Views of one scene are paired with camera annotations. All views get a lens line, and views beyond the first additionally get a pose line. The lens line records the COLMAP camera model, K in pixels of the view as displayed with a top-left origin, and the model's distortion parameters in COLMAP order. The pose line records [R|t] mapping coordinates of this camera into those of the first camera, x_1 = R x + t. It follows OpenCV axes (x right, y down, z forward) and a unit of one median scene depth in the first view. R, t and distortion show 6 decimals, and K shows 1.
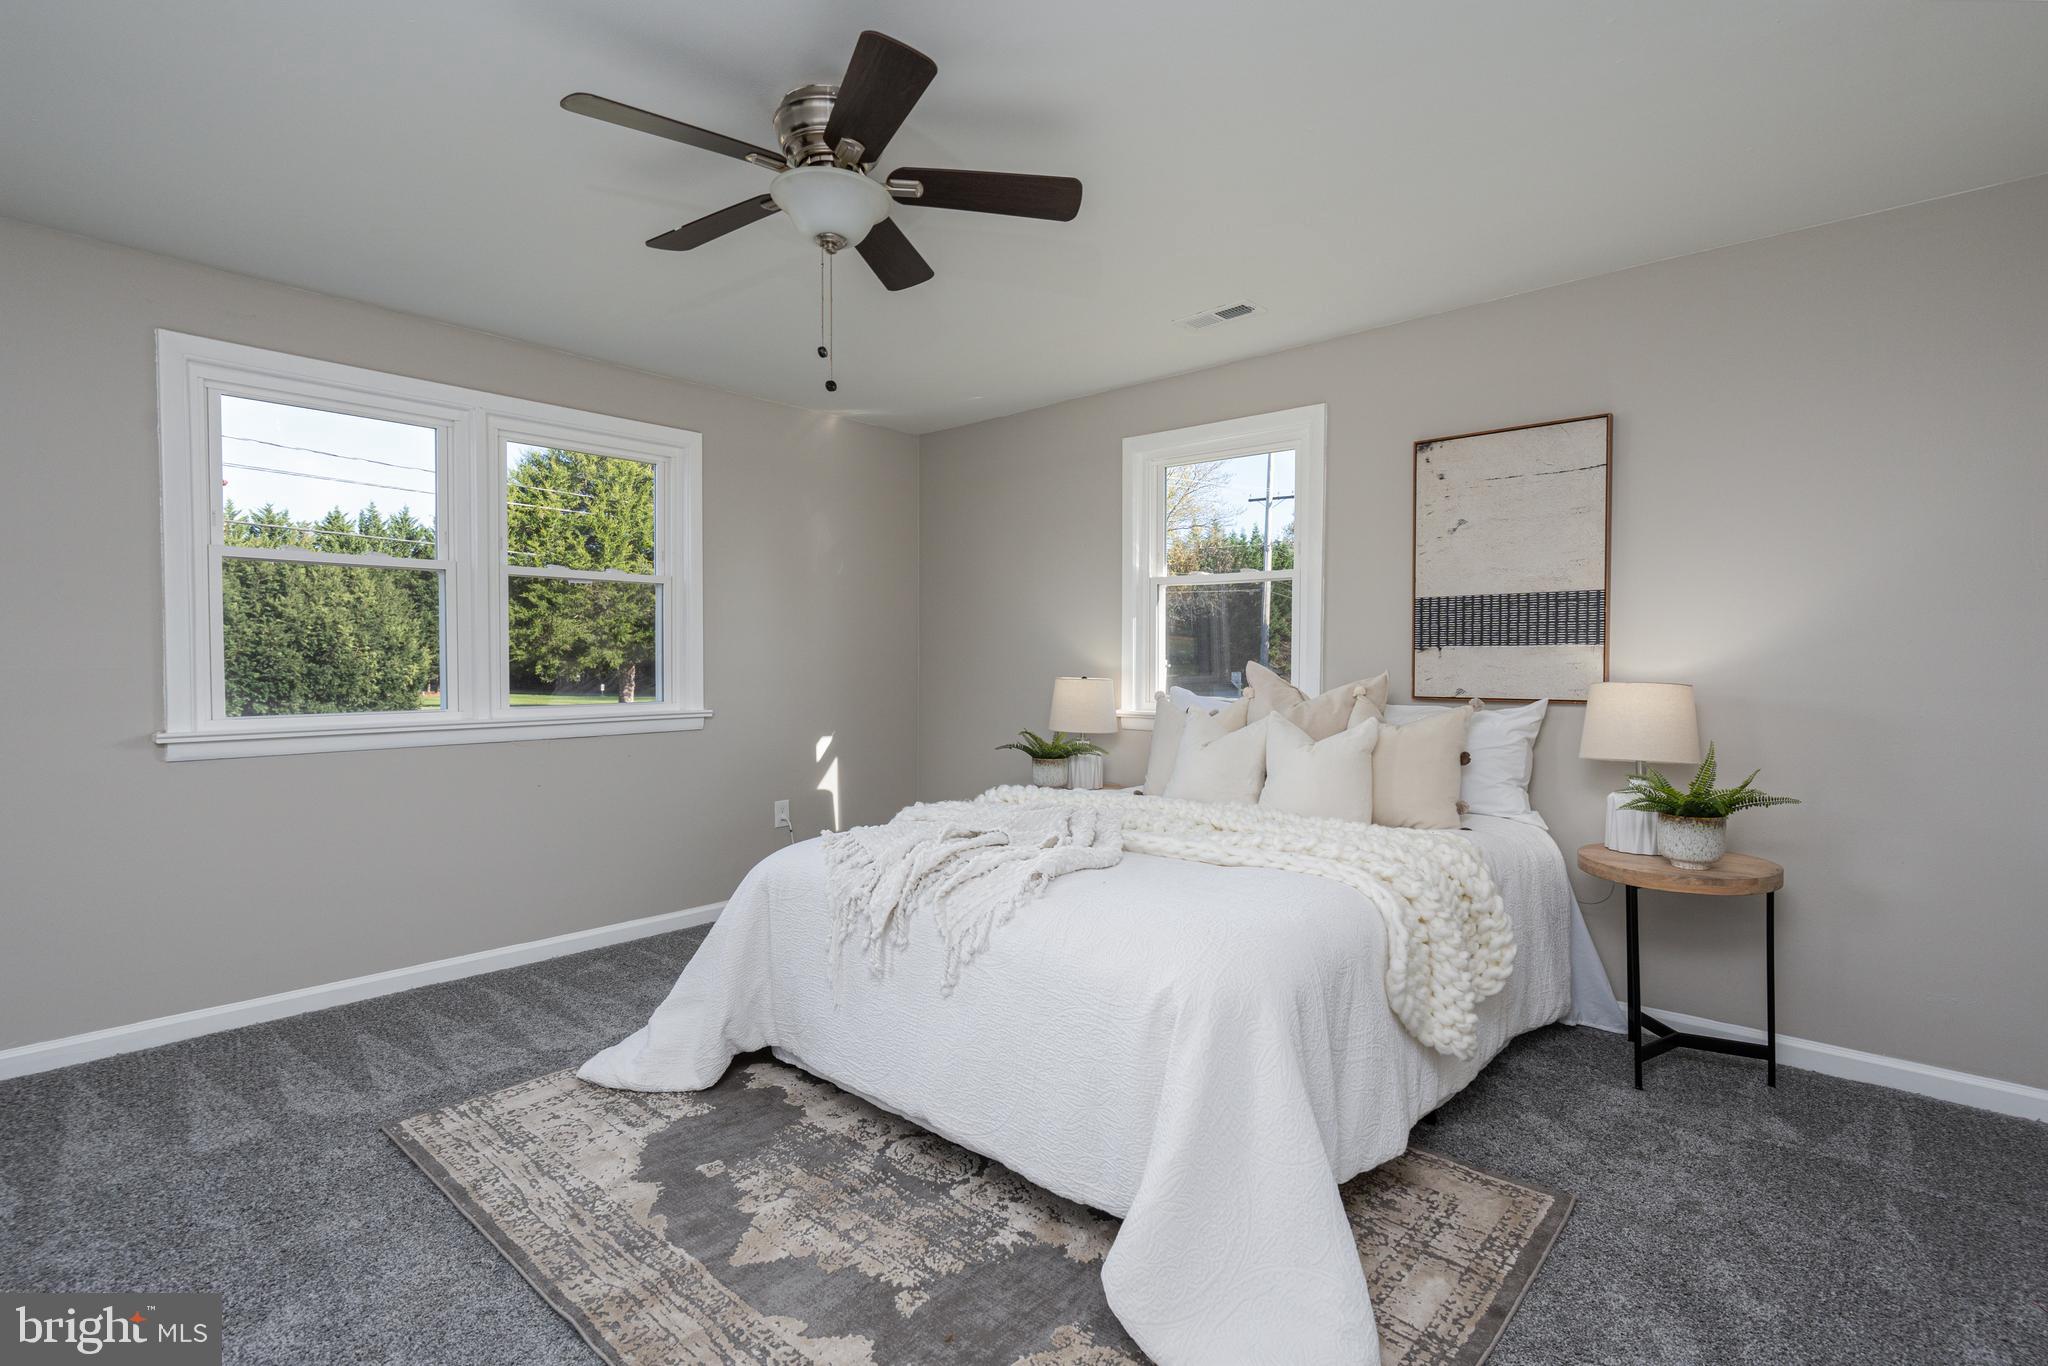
lens RADIAL K [[978.5, 0, 1018.2], [0, 978.5, 678.1], [0, 0, 1]] dist [0.002622, 0.000498]
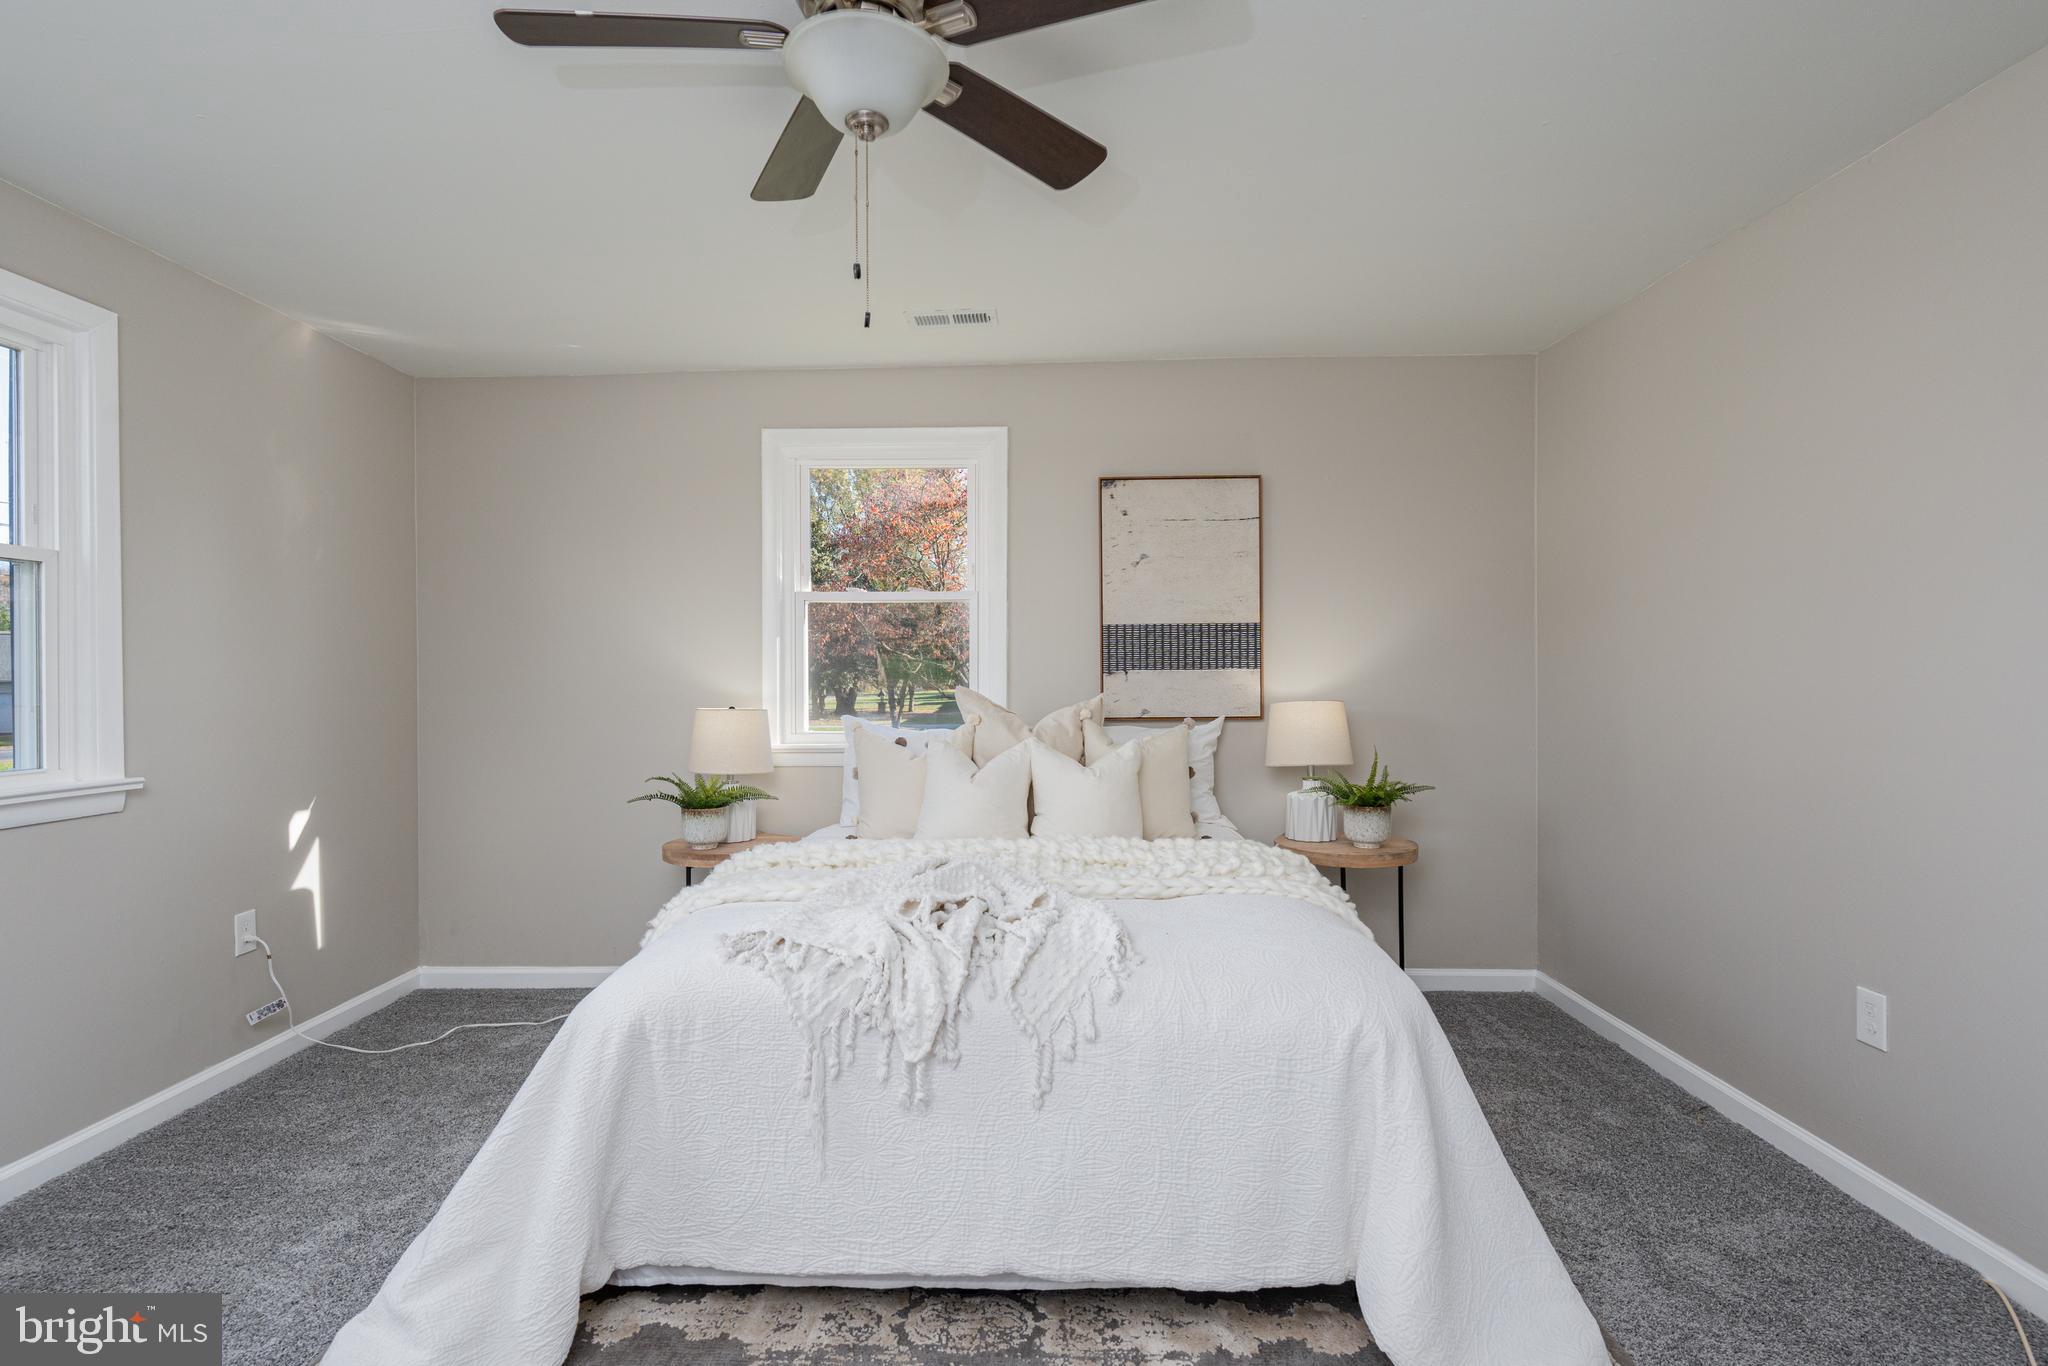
lens RADIAL K [[1019.1, 0, 1024.0], [0, 1019.1, 683.0], [0, 0, 1]] dist [0.001010, 0.000355]
pose [[0.765774, -0.009669, 0.643037, -0.394876], [0.020379, 0.999750, -0.009235, -0.011070], [-0.642787, 0.020176, 0.765780, 0.227929]]
